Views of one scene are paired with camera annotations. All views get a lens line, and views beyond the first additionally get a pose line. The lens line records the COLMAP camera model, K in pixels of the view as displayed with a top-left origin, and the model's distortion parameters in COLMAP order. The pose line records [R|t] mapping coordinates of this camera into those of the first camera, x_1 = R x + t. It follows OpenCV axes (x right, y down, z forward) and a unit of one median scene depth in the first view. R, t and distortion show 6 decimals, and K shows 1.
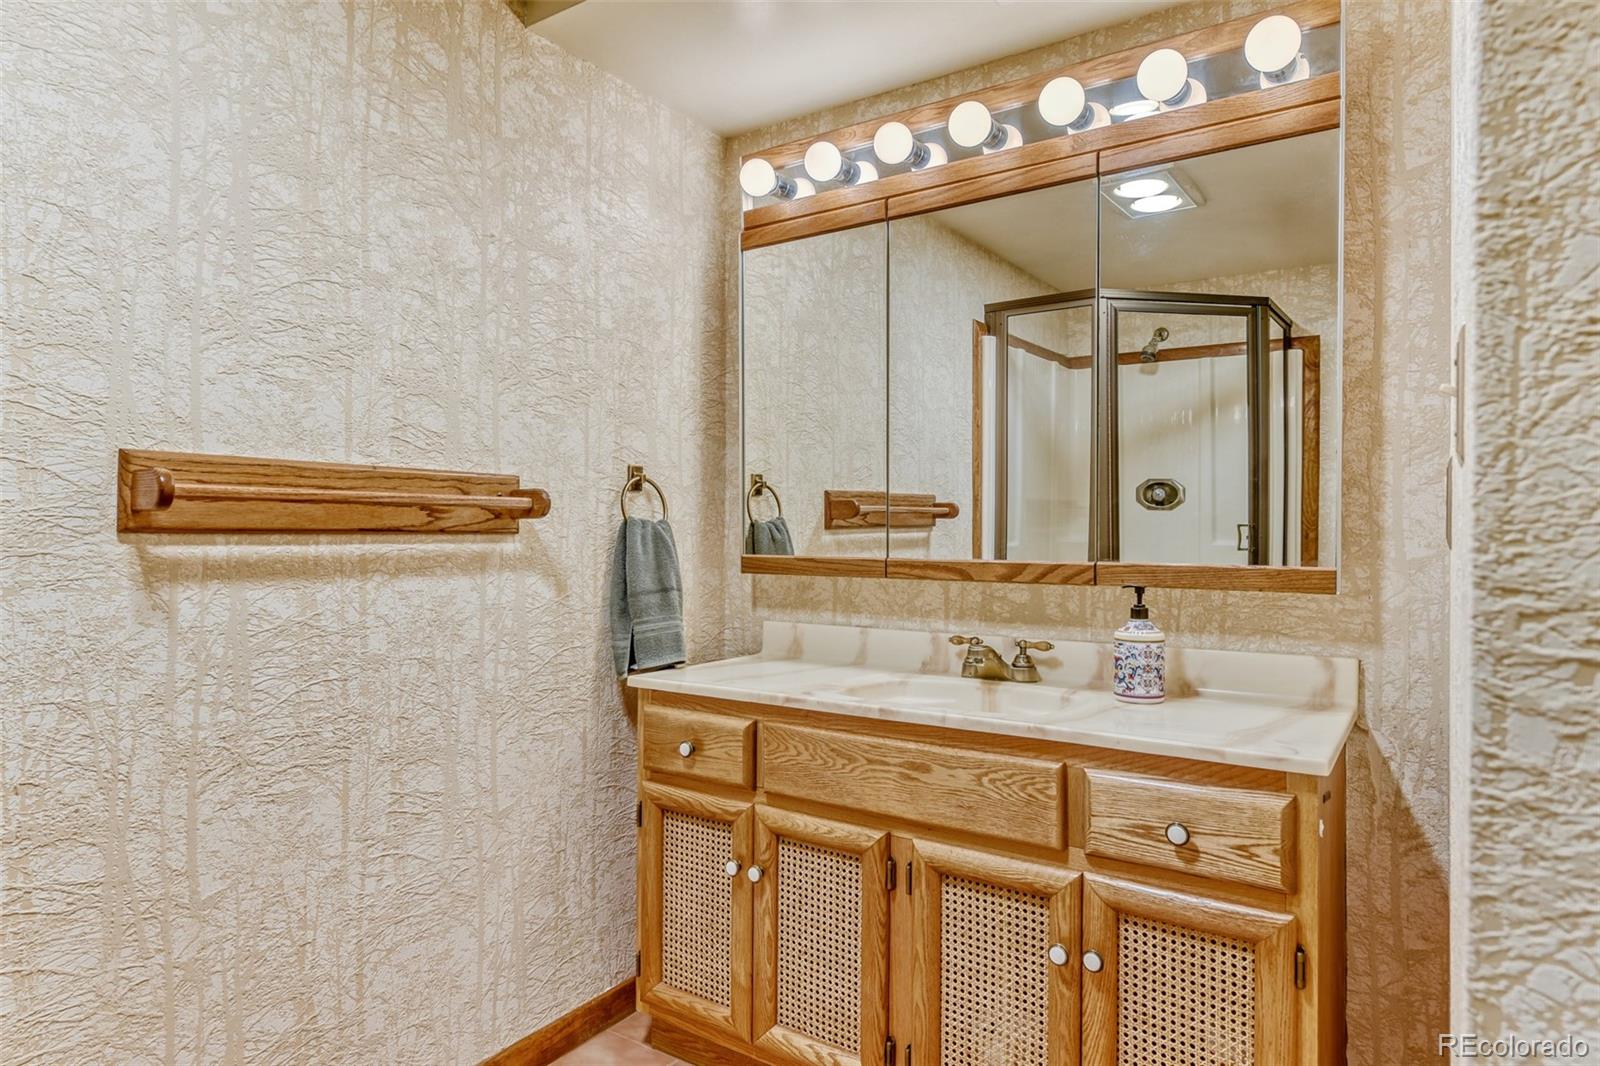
lens RADIAL K [[947.6, 0, 801.4], [0, 947.6, 535.0], [0, 0, 1]] dist [0.002916, -0.001336]
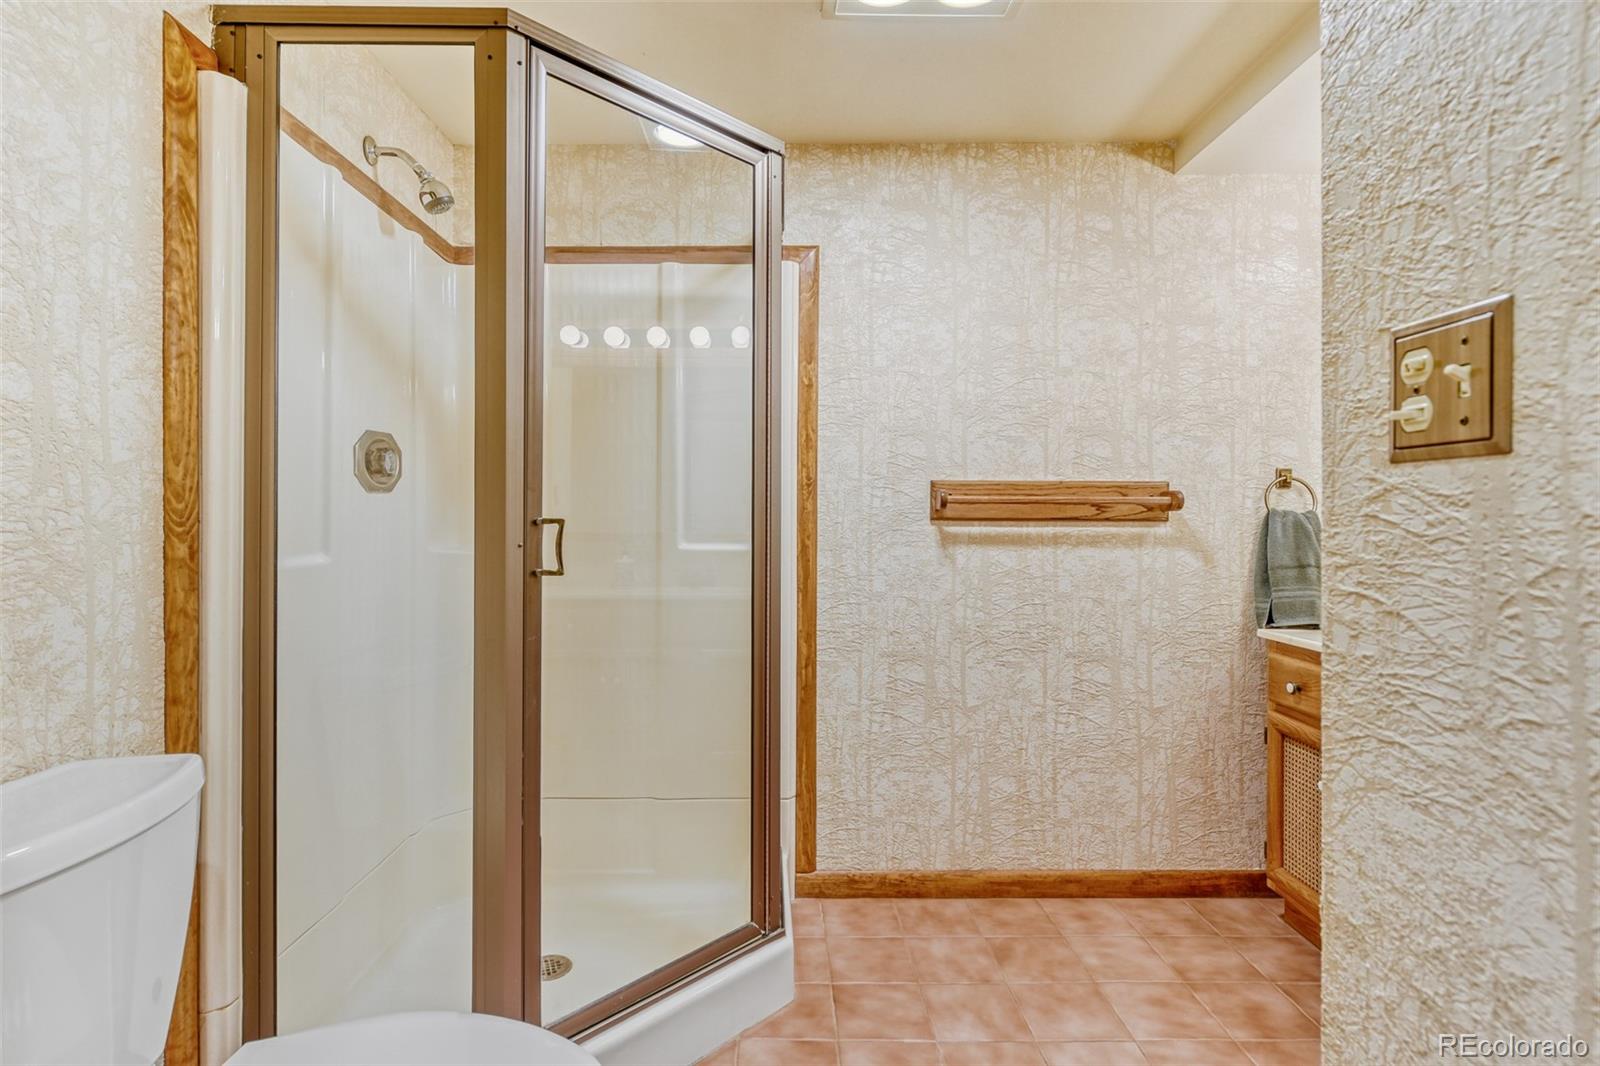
lens RADIAL K [[828.9, 0, 798.1], [0, 828.9, 523.9], [0, 0, 1]] dist [0.000710, 0.000116]
pose [[0.577500, 0.004910, -0.816376, 0.472172], [-0.003877, 0.999987, 0.003272, 0.000745], [0.816381, 0.001276, 0.577512, -0.234475]]
